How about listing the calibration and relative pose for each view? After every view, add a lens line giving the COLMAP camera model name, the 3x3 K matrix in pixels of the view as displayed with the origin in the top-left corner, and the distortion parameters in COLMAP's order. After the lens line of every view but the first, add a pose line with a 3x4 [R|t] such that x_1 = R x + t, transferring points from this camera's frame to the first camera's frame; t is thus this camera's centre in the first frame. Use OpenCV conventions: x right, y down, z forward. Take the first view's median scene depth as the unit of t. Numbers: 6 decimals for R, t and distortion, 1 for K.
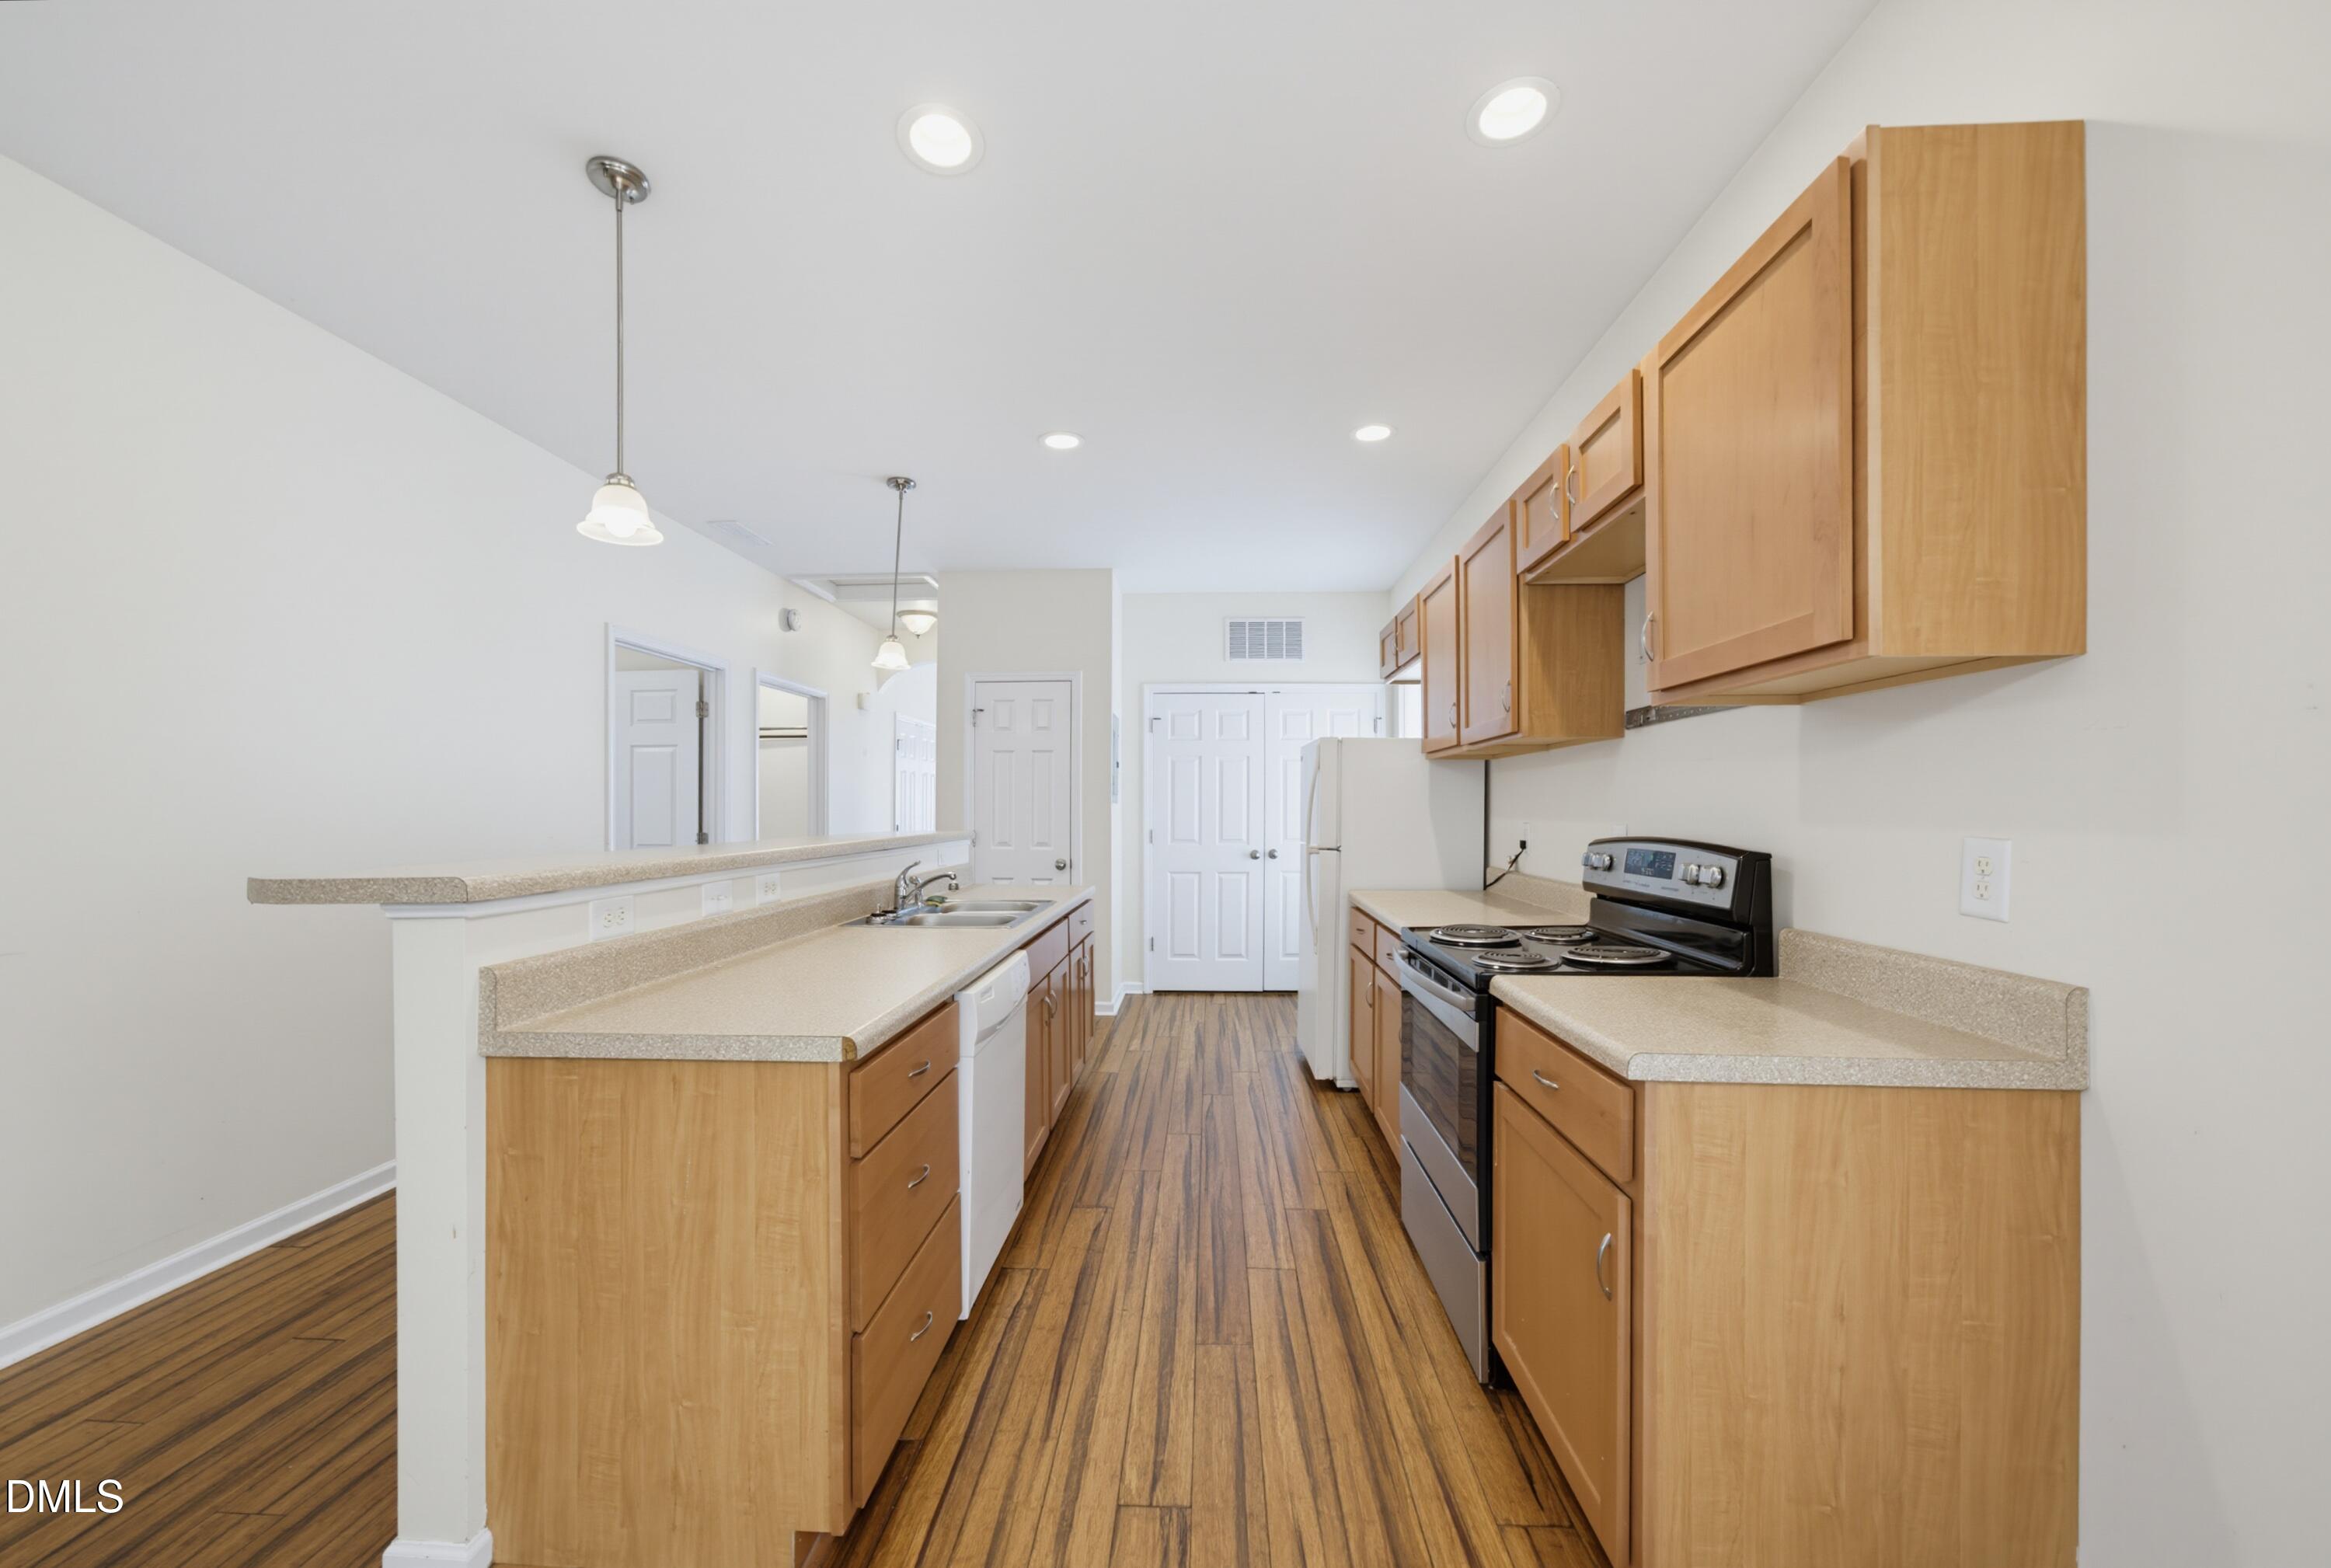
lens RADIAL K [[915.5, 0, 1165.7], [0, 915.5, 759.5], [0, 0, 1]] dist [-0.002723, -0.000313]
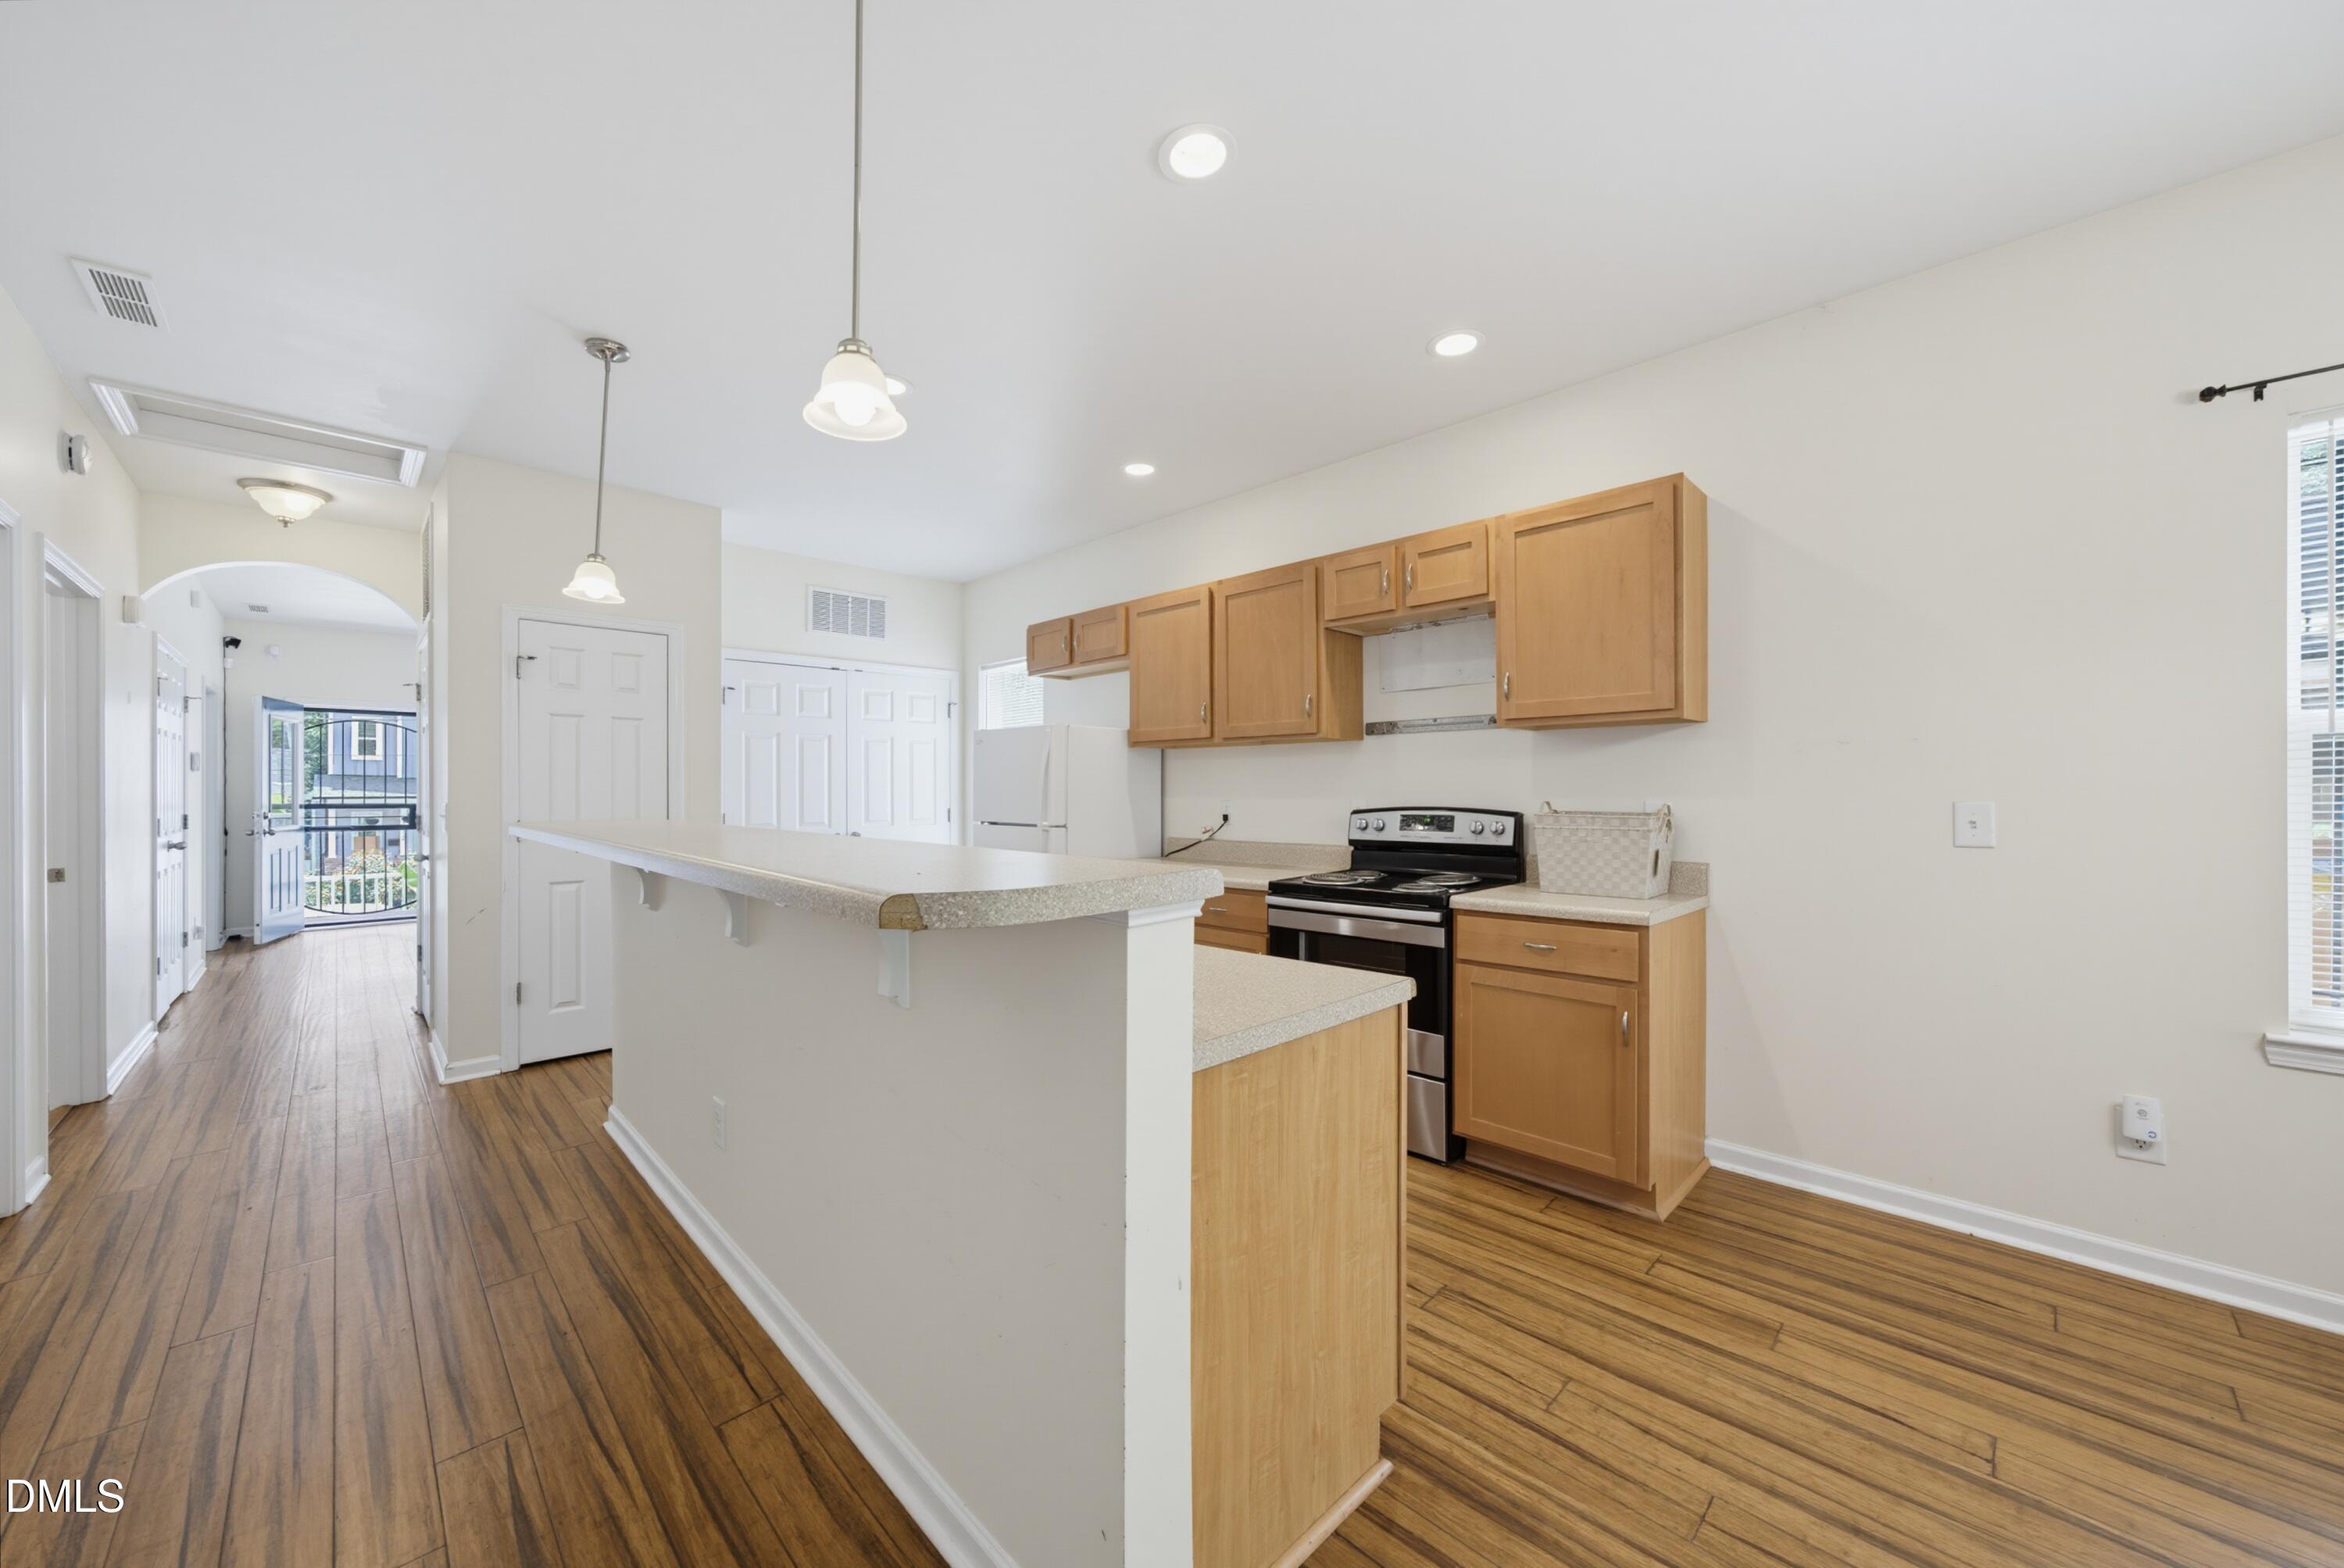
lens RADIAL K [[920.6, 0, 1172.2], [0, 920.6, 759.3], [0, 0, 1]] dist [-0.002723, -0.000313]
pose [[0.650413, 0.022689, 0.759242, -0.837897], [-0.034875, 0.999392, 0.000011, 0.016263], [-0.758780, -0.026486, 0.650809, 0.265668]]
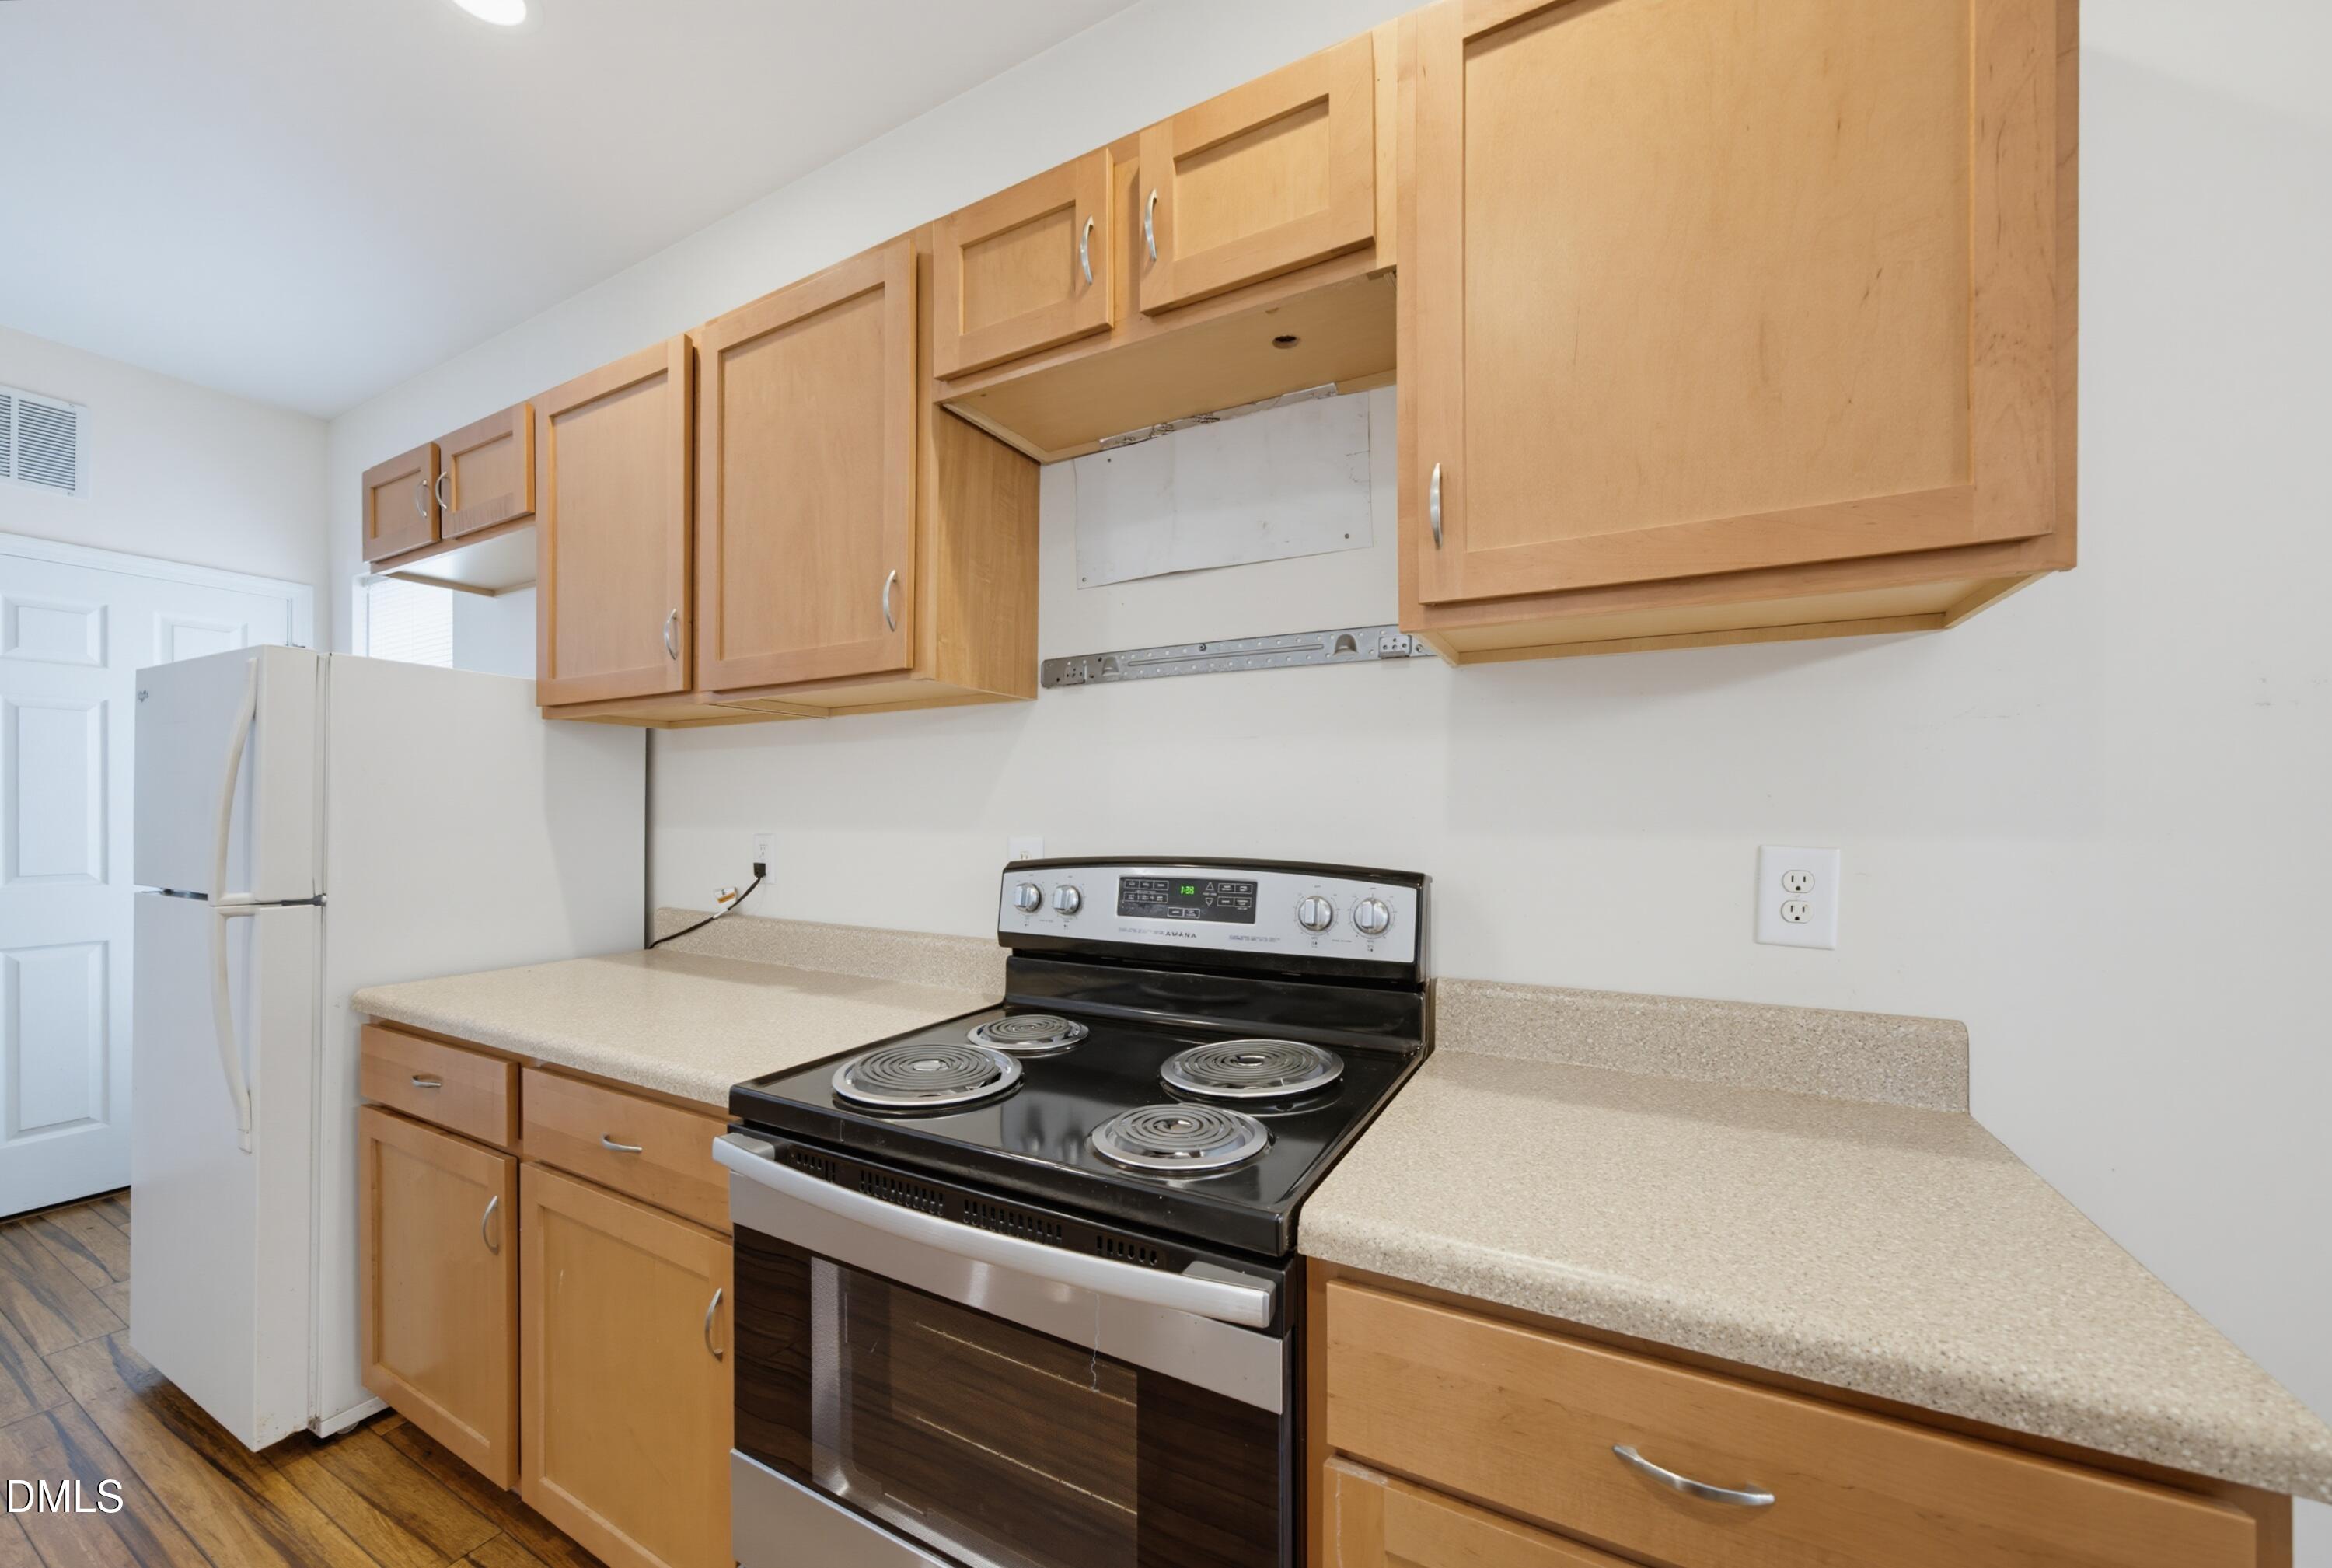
lens RADIAL K [[834.1, 0, 1132.4], [0, 834.1, 803.0], [0, 0, 1]] dist [-0.023195, 0.006240]
pose [[0.425390, -0.004658, 0.904998, -0.005452], [-0.041590, 0.998830, 0.024690, 0.030580], [-0.904054, -0.048142, 0.424699, 0.689769]]
